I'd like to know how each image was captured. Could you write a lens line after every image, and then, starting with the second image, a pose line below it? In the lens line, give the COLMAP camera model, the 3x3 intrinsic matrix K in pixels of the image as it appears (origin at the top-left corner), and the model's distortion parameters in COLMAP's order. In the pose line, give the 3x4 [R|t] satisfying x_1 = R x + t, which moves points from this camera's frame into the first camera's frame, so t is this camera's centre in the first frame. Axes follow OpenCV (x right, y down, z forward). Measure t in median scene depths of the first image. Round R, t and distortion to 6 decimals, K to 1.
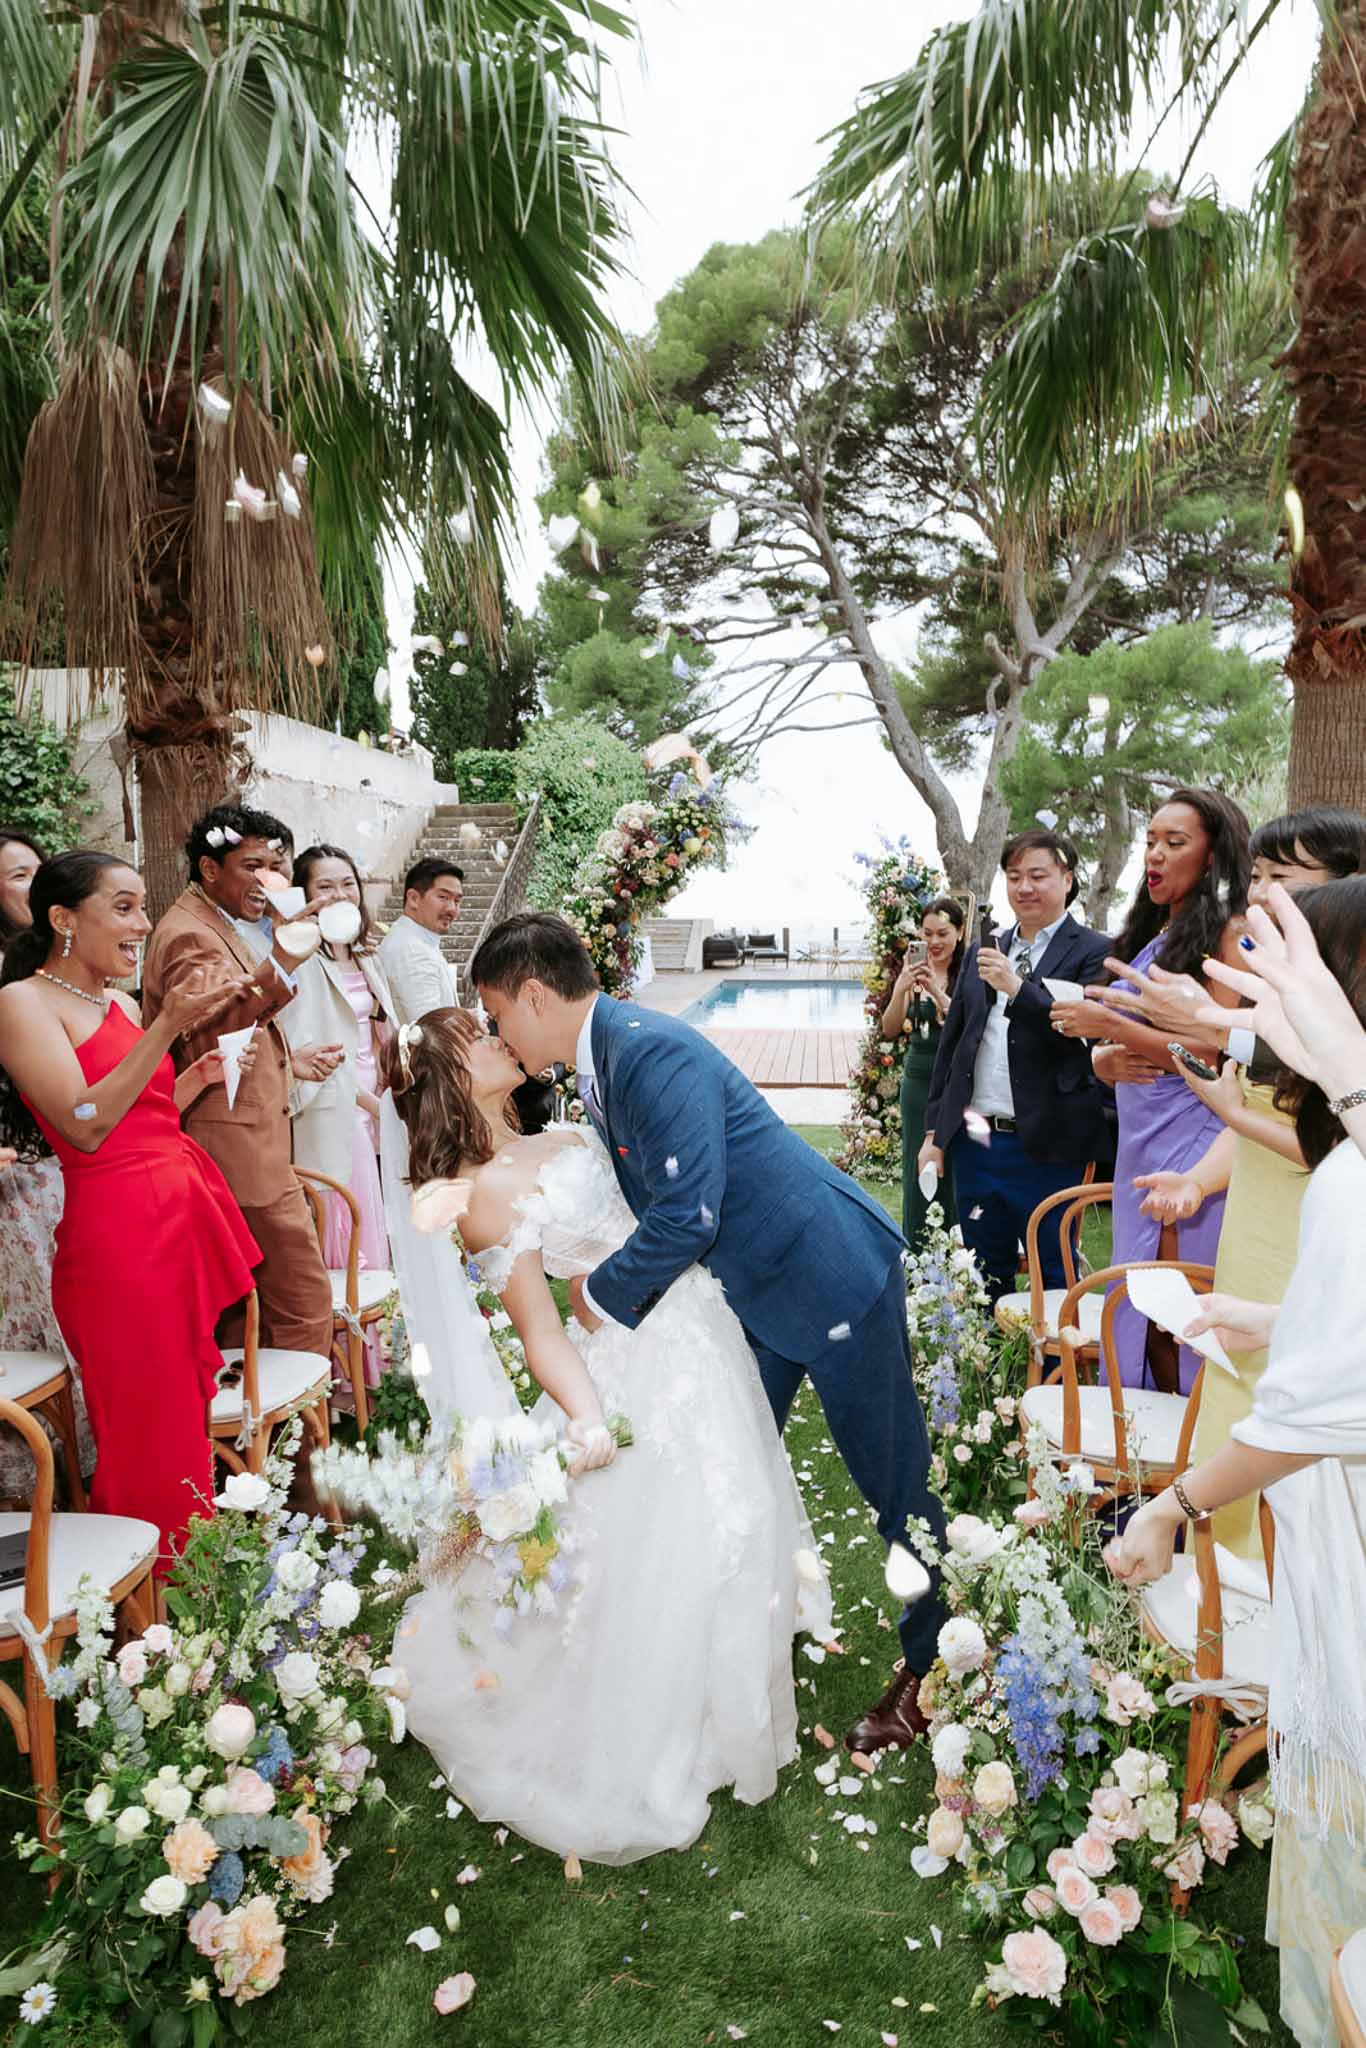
lens RADIAL K [[2230.6, 0, 781.0], [0, 2230.6, 1026.2], [0, 0, 1]] dist [0.017031, 0.005335]
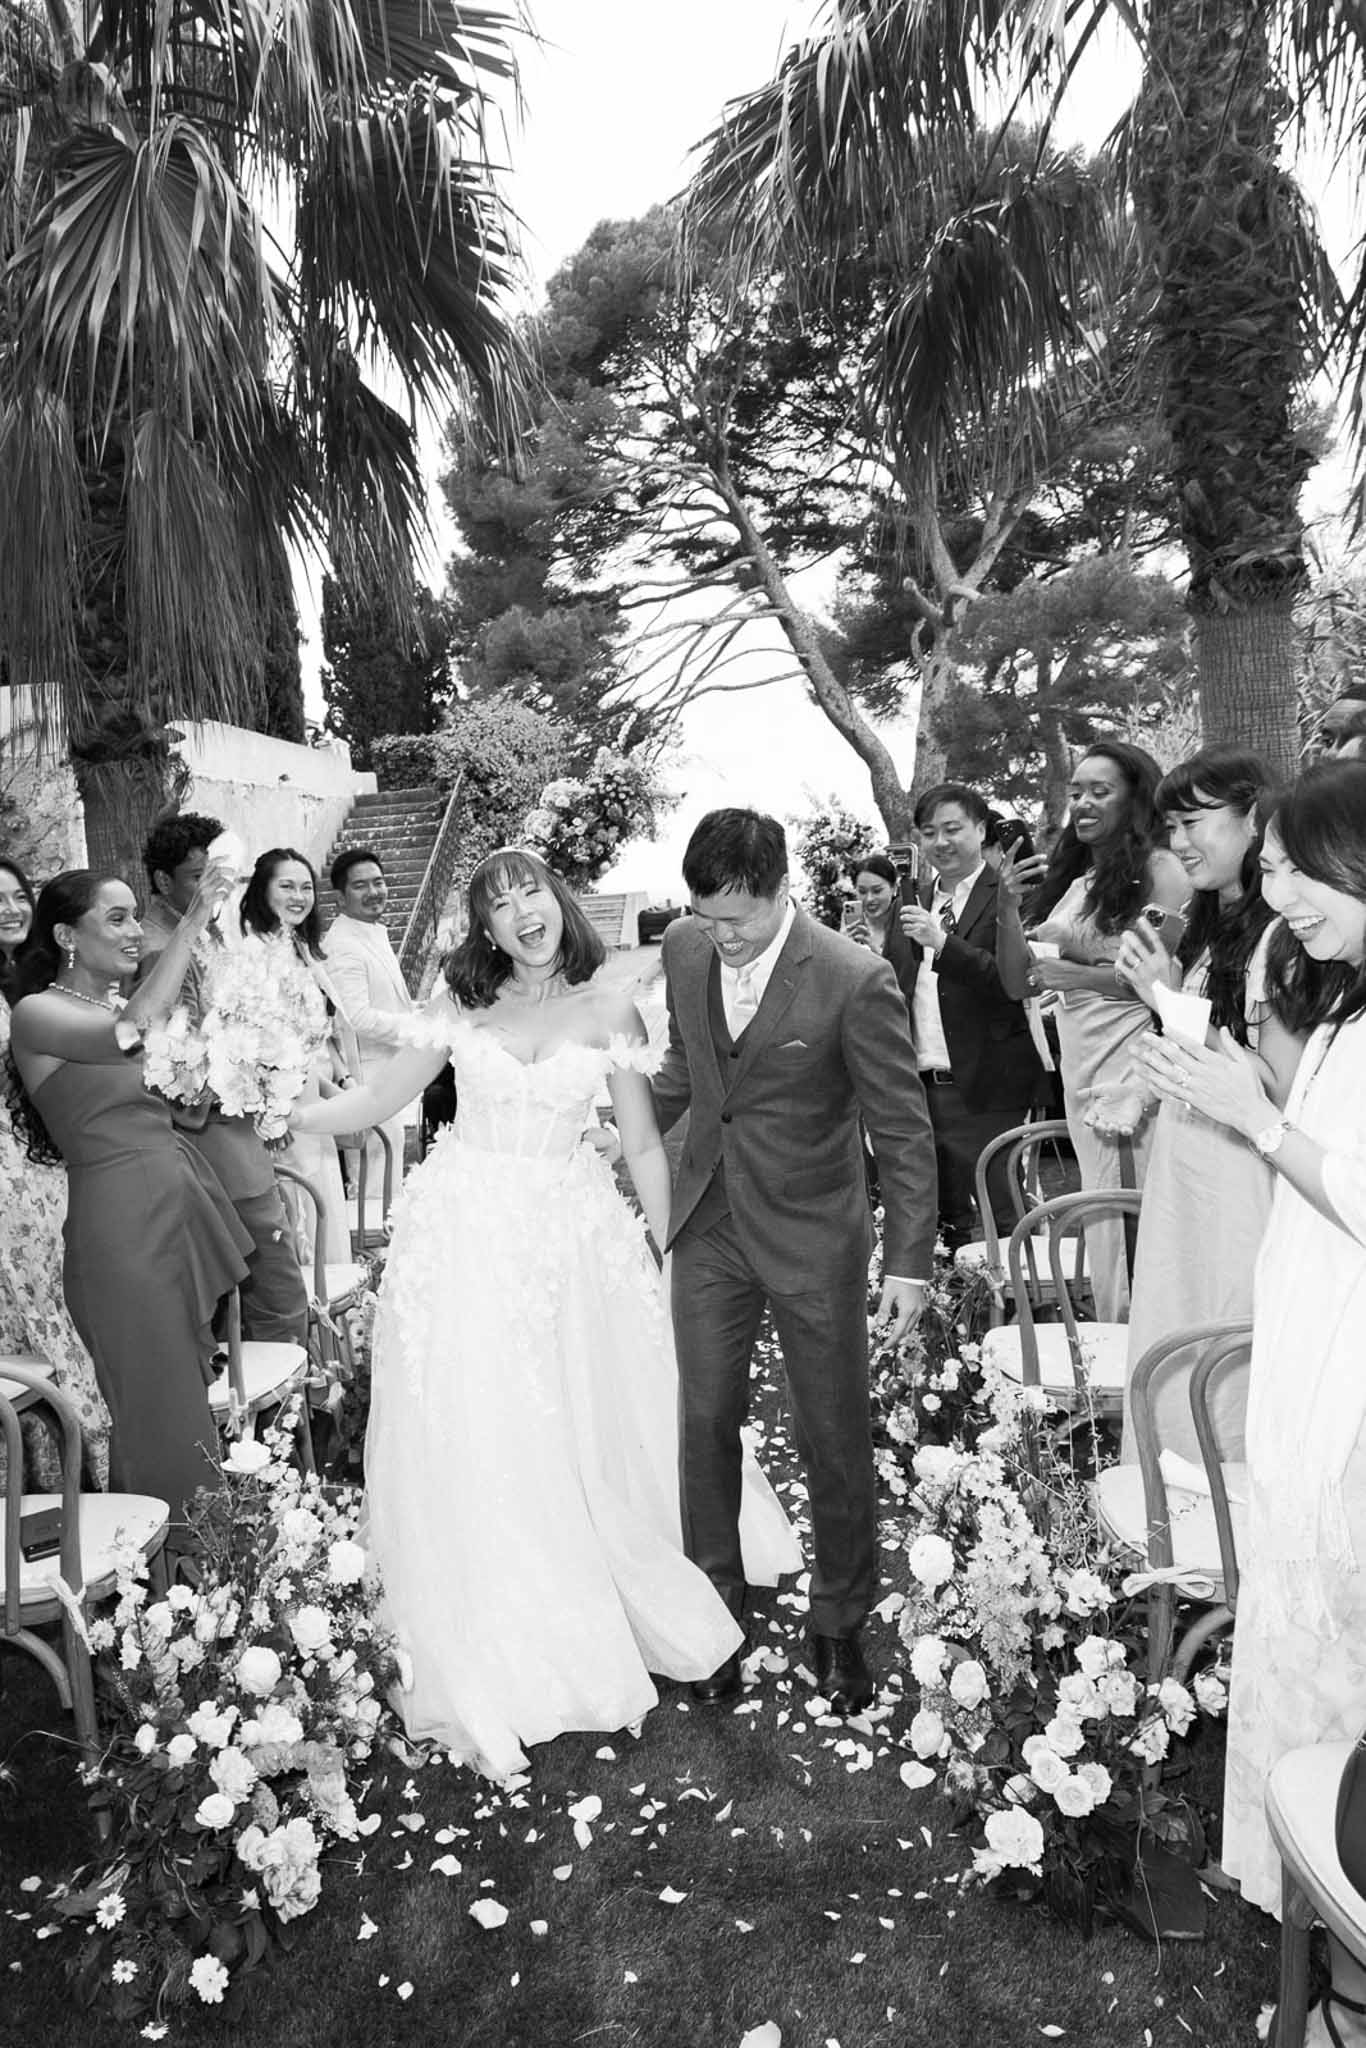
lens RADIAL K [[1369.8, 0, 683.0], [0, 1369.8, 1024.0], [0, 0, 1]] dist [0.130341, 0.000791]
pose [[0.997385, -0.070758, -0.014725, -0.008748], [0.071301, 0.996638, 0.040351, -0.011987], [0.011821, -0.041296, 0.999077, 0.348355]]
